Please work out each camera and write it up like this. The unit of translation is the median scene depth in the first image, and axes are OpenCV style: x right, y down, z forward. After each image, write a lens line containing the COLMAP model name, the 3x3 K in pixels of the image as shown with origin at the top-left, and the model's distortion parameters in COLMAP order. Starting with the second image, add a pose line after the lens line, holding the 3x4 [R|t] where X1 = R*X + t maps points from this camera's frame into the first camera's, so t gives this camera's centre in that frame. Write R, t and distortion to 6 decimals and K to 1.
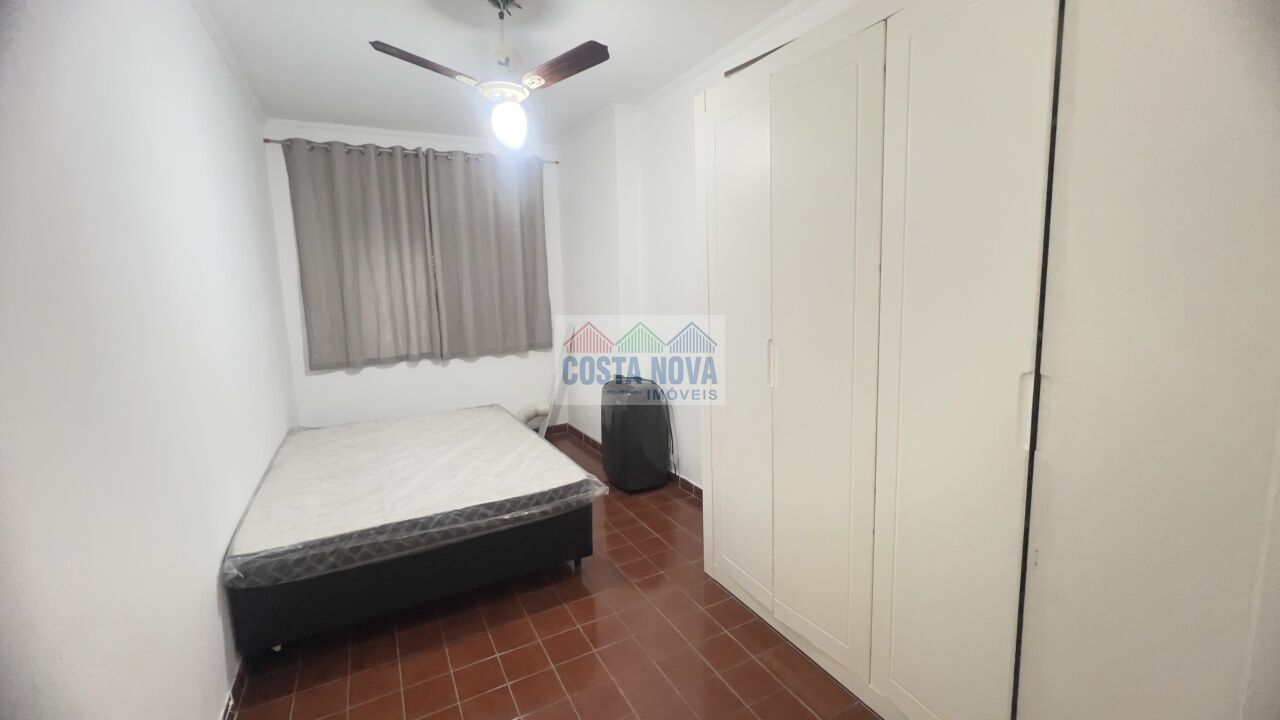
lens RADIAL K [[511.1, 0, 640.1], [0, 511.1, 355.3], [0, 0, 1]] dist [-0.002288, 0.000142]
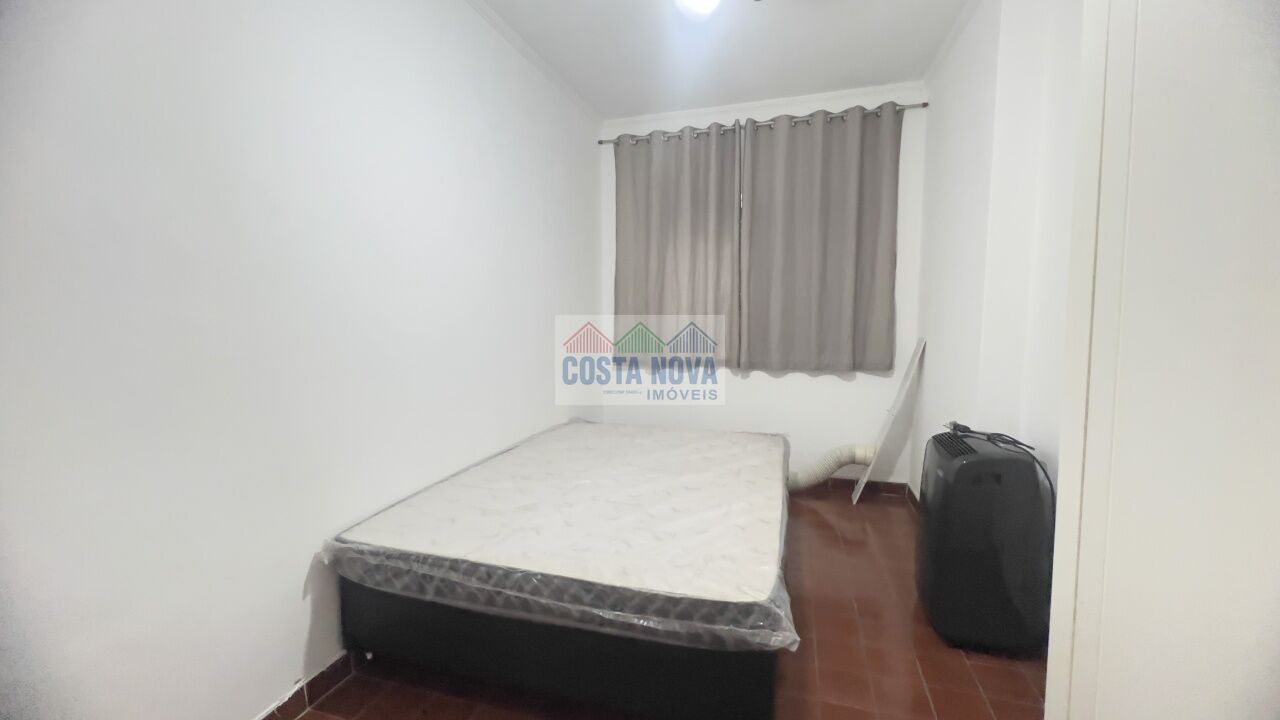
lens RADIAL K [[511.1, 0, 641.6], [0, 511.1, 356.8], [0, 0, 1]] dist [-0.002288, 0.000142]
pose [[0.709598, 0.088204, -0.699064, 0.095738], [-0.117262, 0.993081, 0.006273, 0.001169], [0.694781, 0.077522, 0.715031, 0.329179]]
